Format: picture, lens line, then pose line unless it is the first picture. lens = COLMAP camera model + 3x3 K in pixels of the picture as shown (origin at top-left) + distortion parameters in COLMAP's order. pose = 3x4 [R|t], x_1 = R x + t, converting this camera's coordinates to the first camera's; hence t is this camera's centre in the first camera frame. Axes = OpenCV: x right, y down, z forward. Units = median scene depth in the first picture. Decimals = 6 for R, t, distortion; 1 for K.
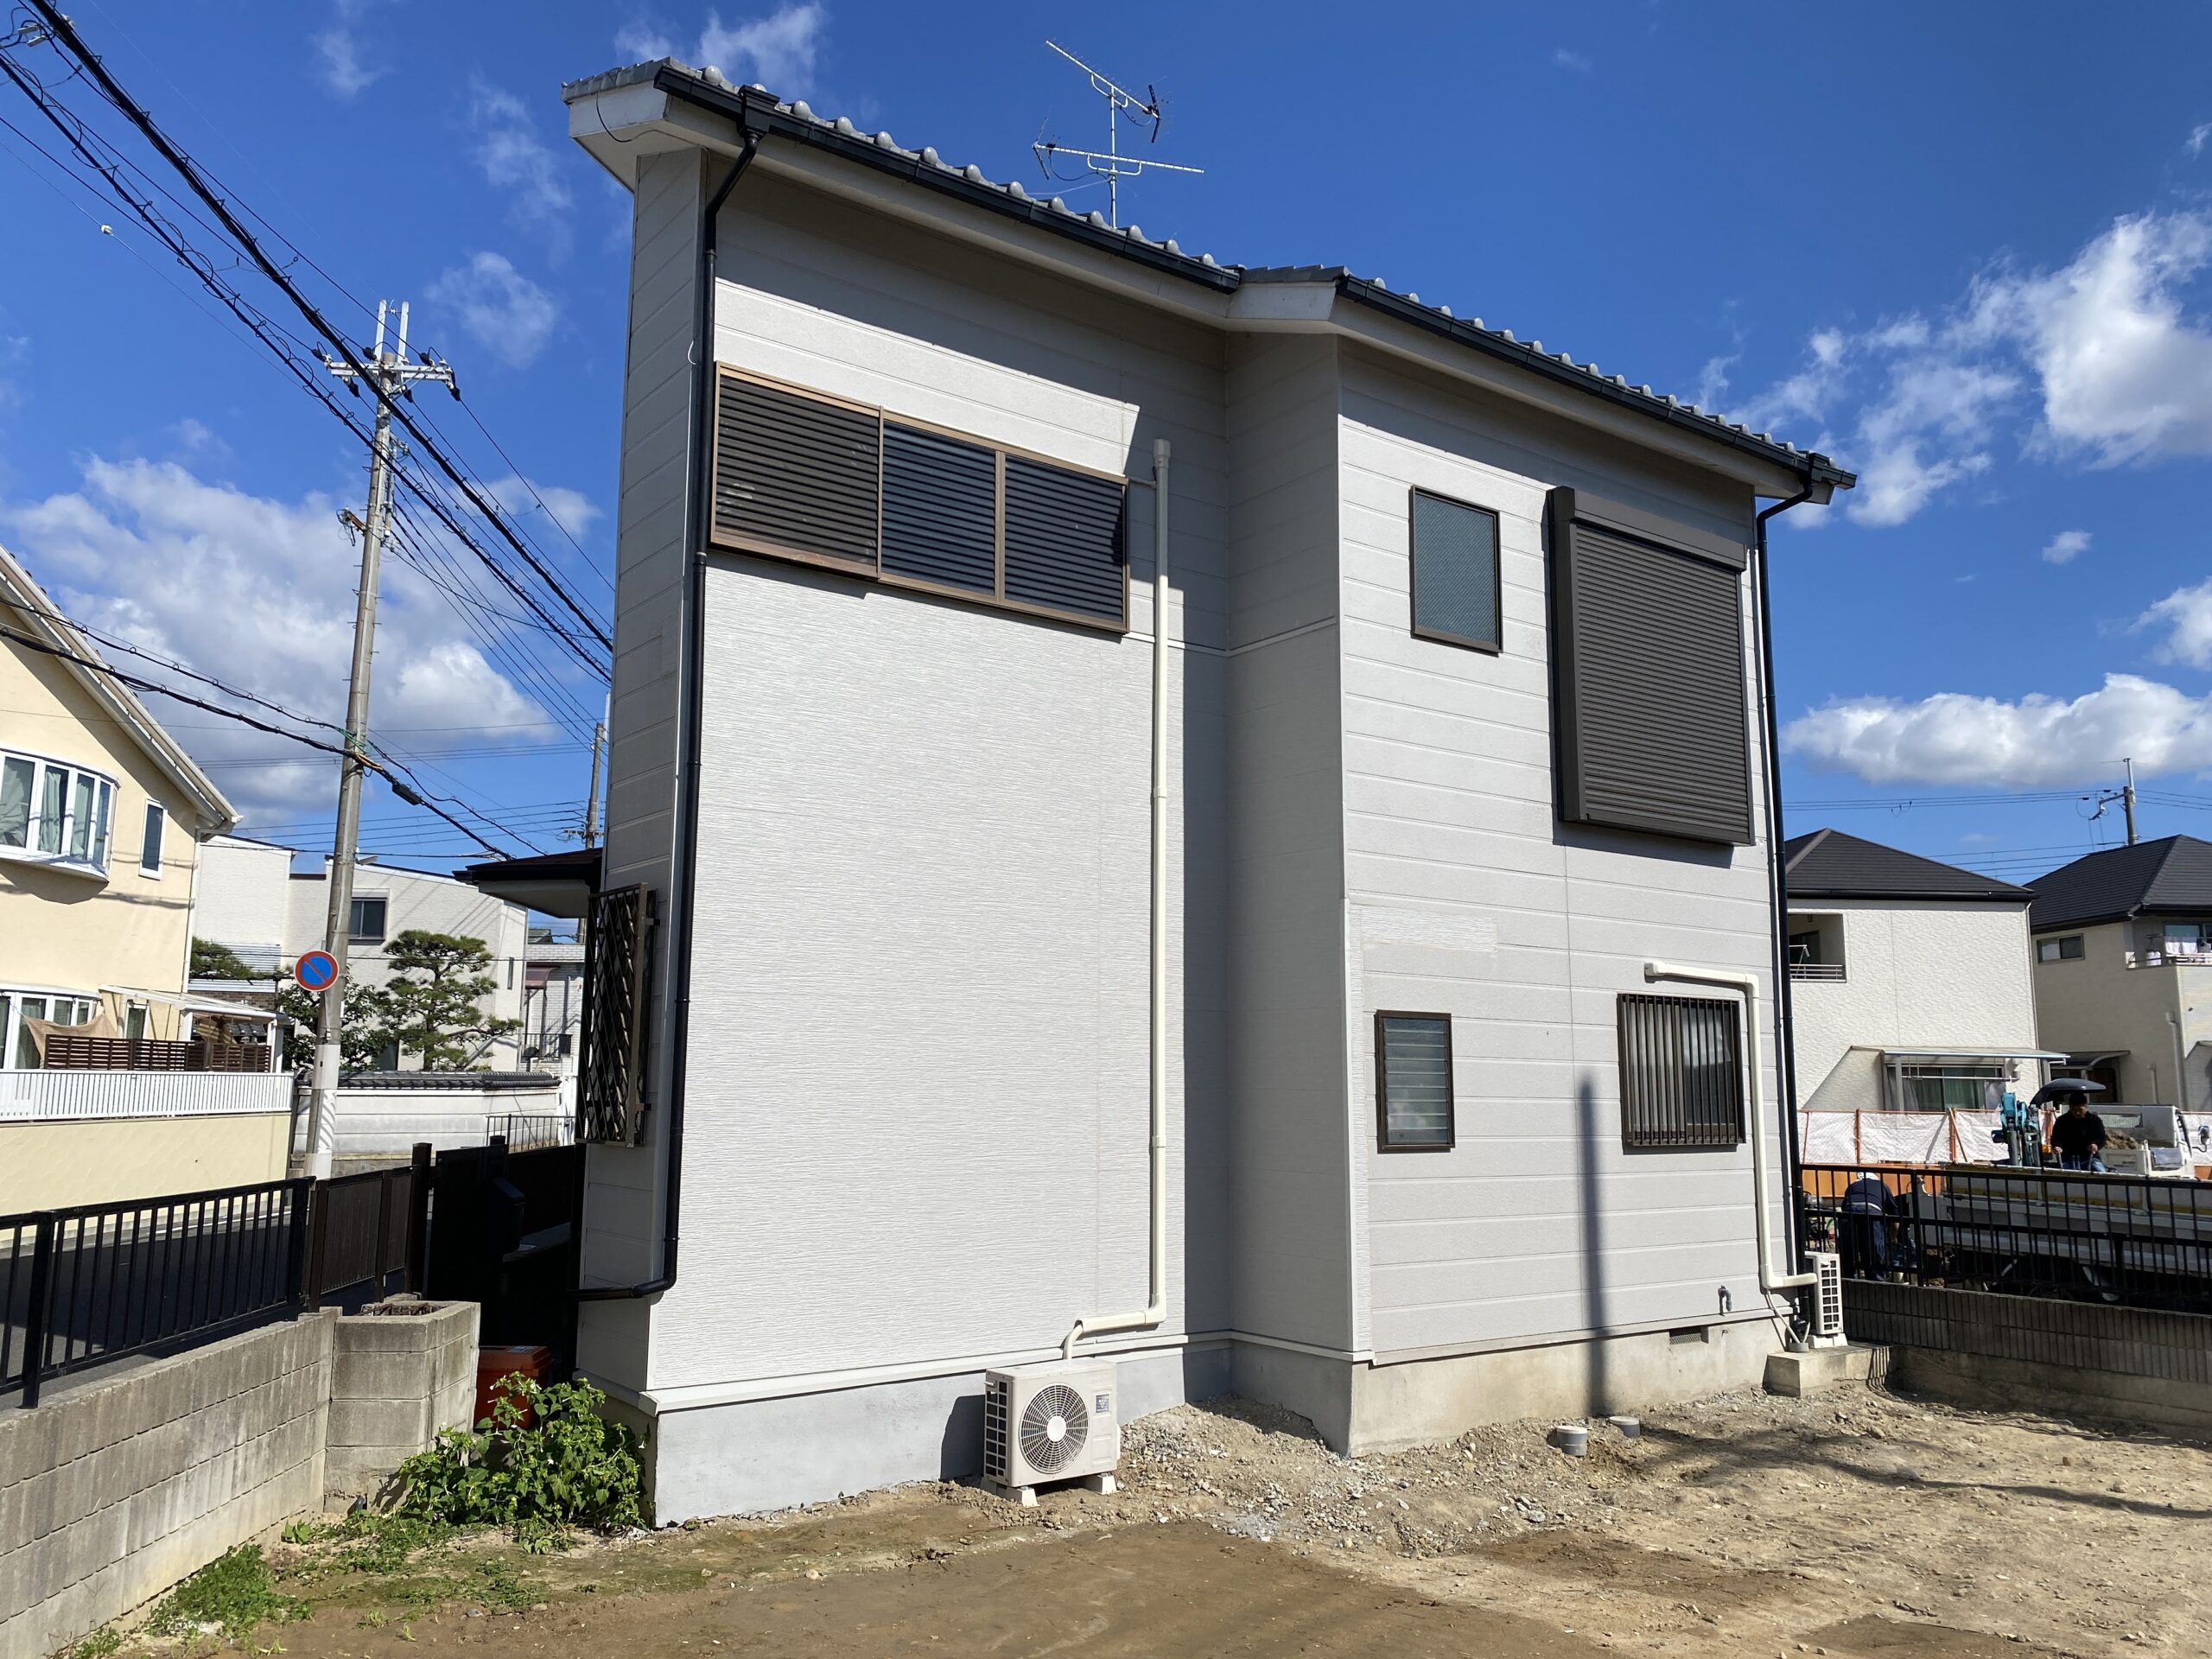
lens RADIAL K [[1656.4, 0, 1095.1], [0, 1656.4, 841.3], [0, 0, 1]] dist [0.041690, -0.049461]
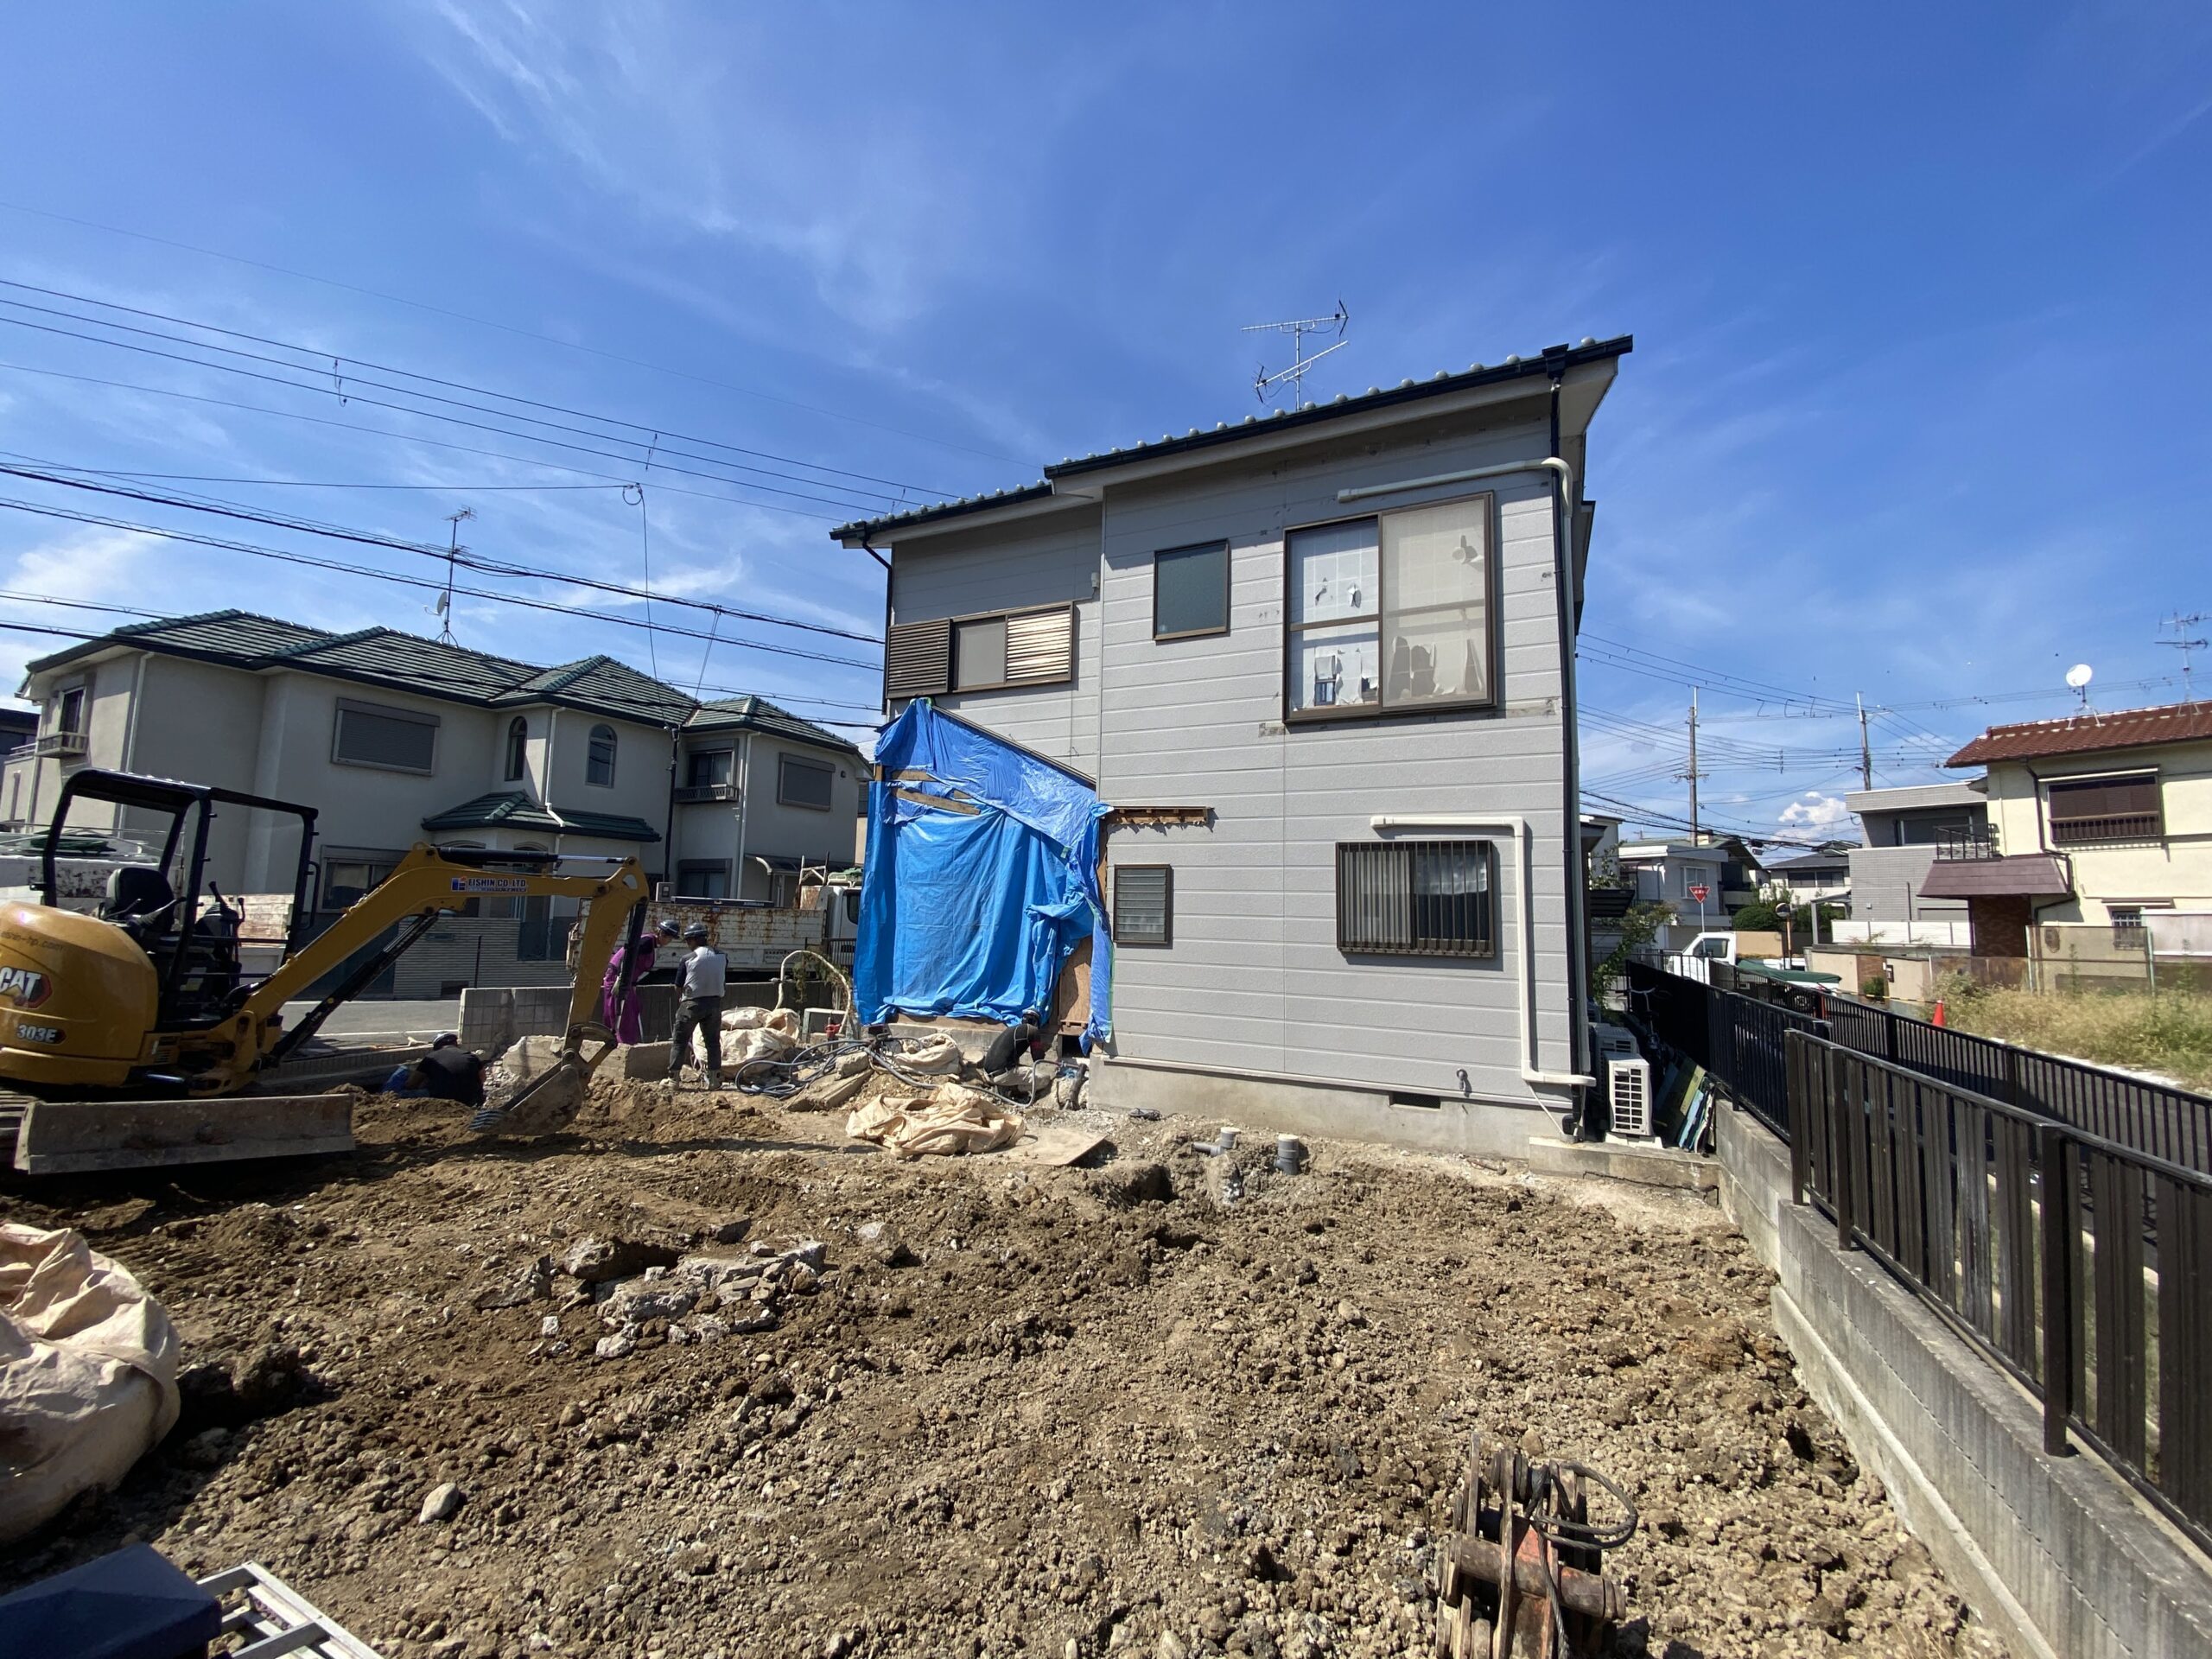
lens RADIAL K [[875.2, 0, 1098.2], [0, 875.2, 836.1], [0, 0, 1]] dist [0.007979, -0.000241]
pose [[0.474197, -0.078868, -0.876879, 0.947946], [0.111423, 0.993347, -0.029089, 0.093351], [0.873340, -0.083911, 0.479830, 0.526202]]
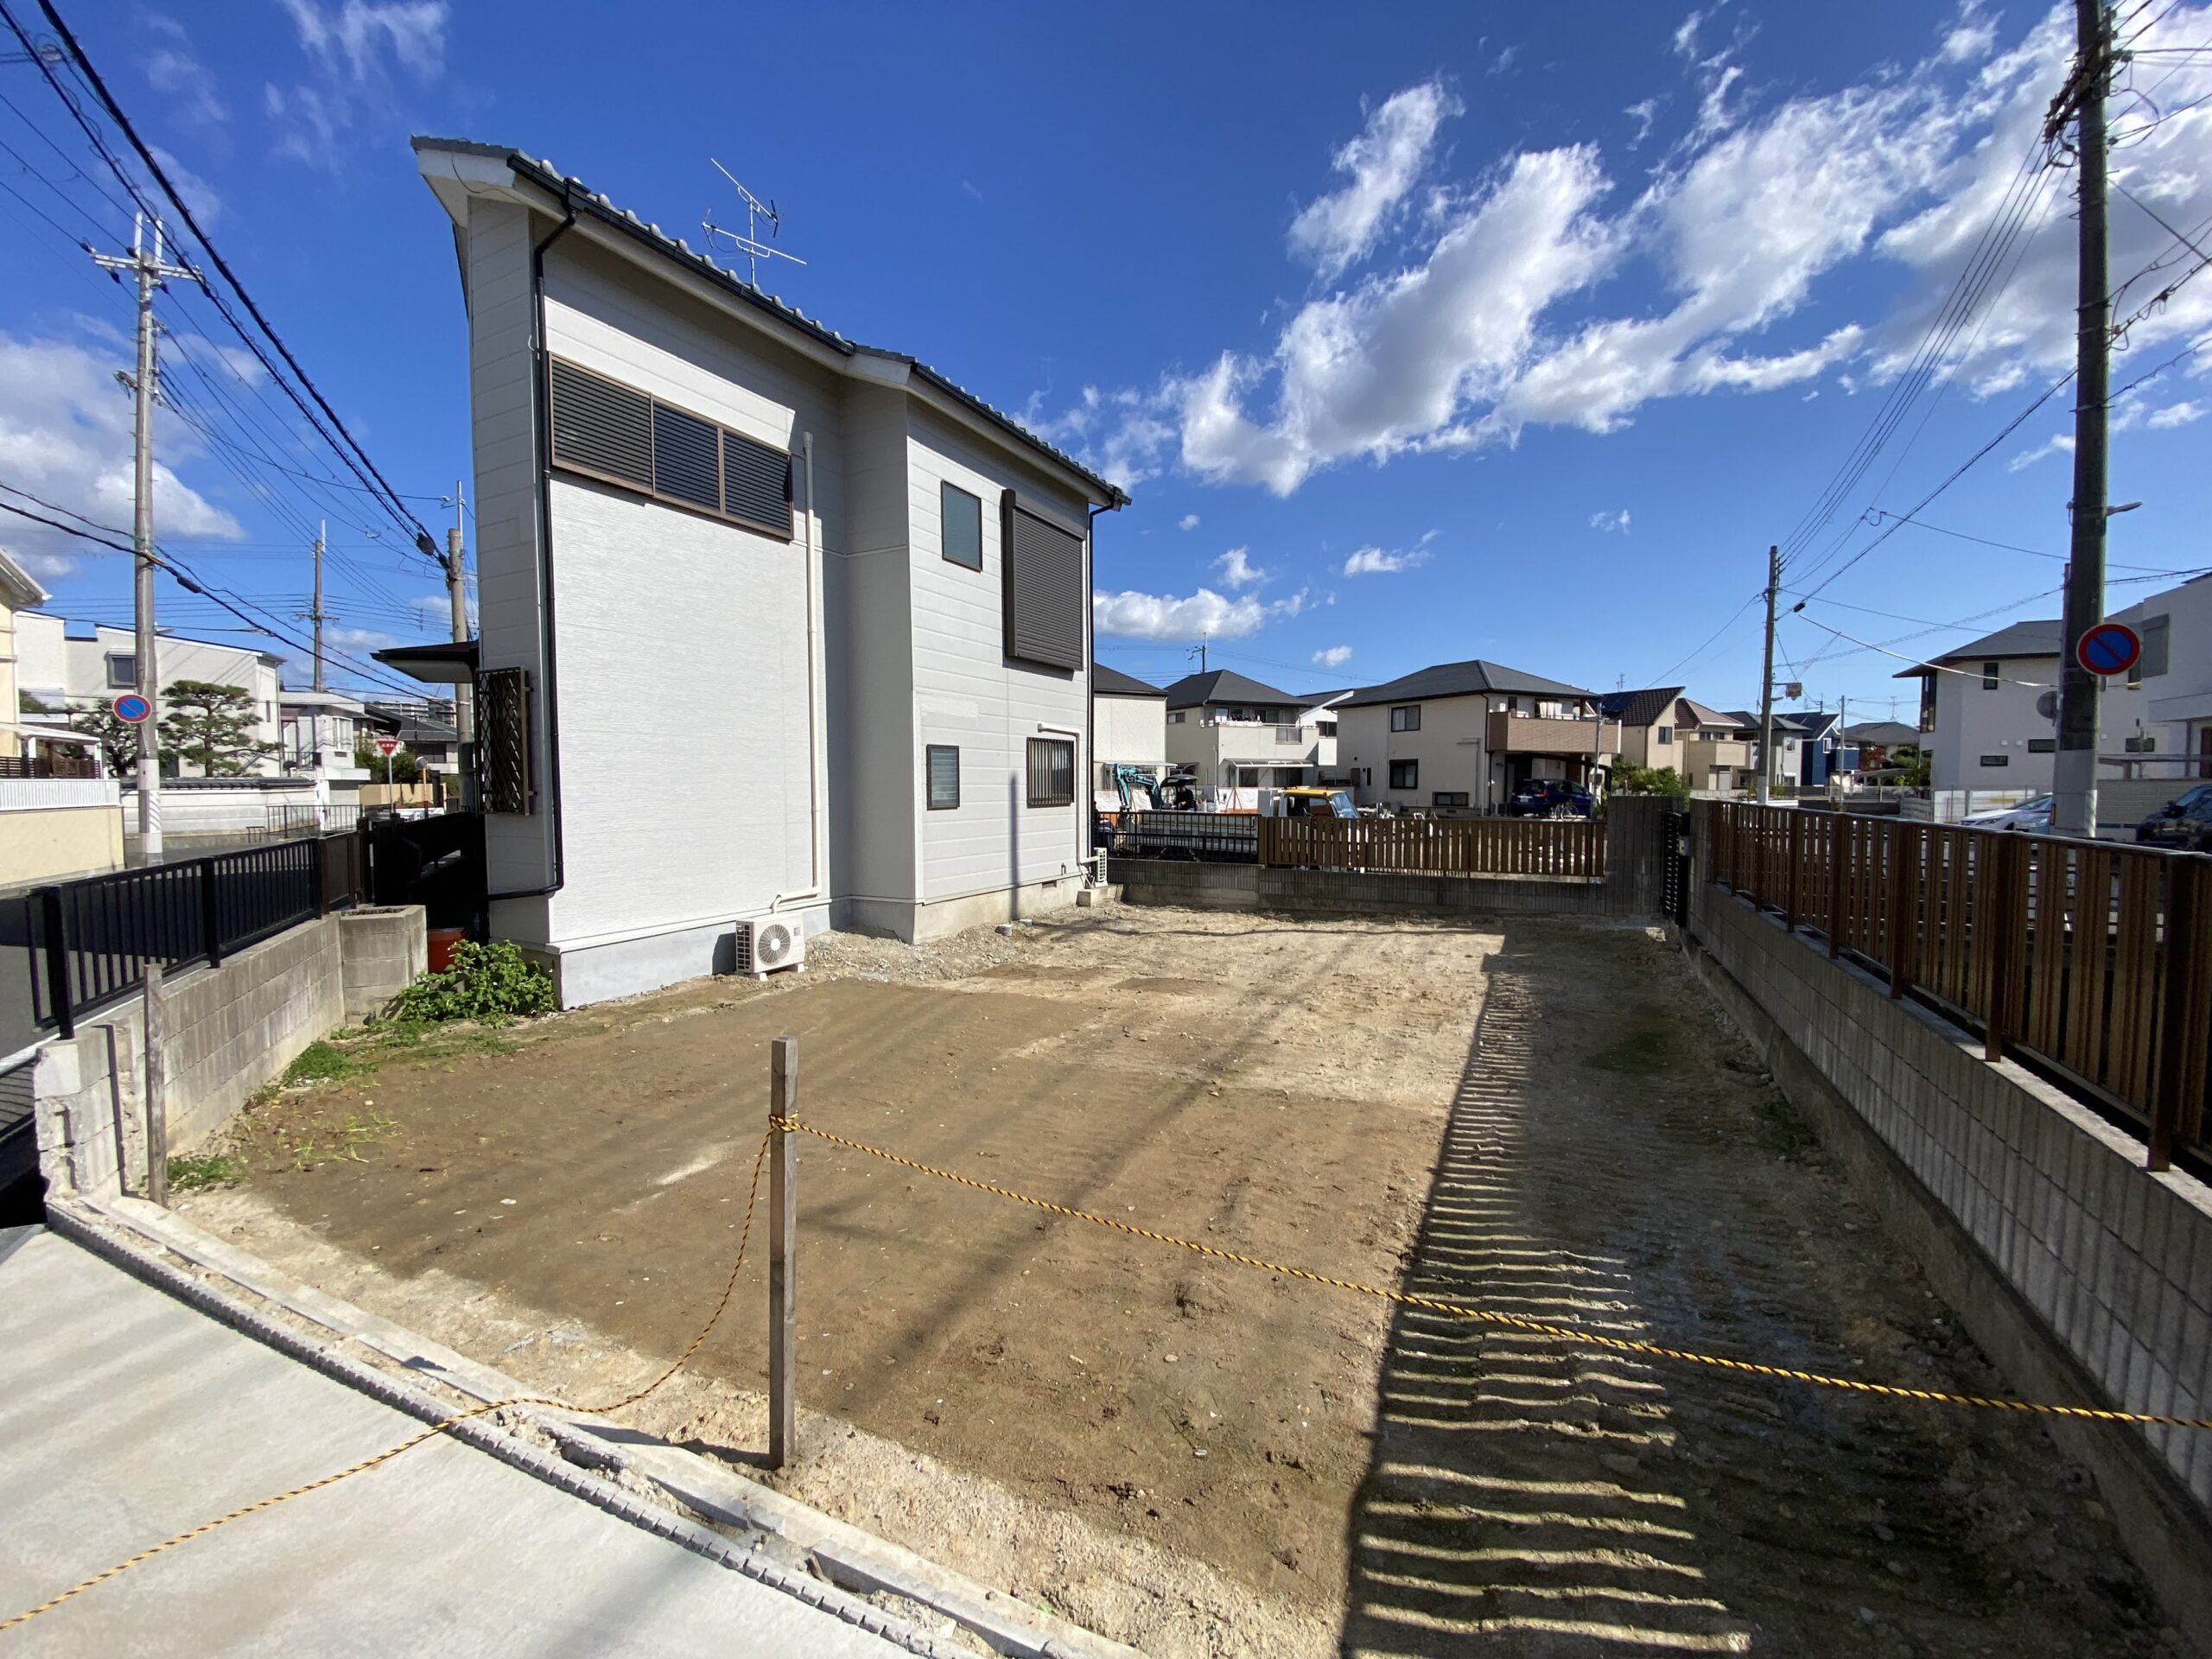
lens RADIAL K [[875.9, 0, 1106.0], [0, 875.9, 829.5], [0, 0, 1]] dist [0.014382, -0.017801]
pose [[0.898179, -0.035304, 0.438211, -0.112282], [-0.053252, 0.980694, 0.188156, -0.011273], [-0.436393, -0.192333, 0.878959, -0.093148]]
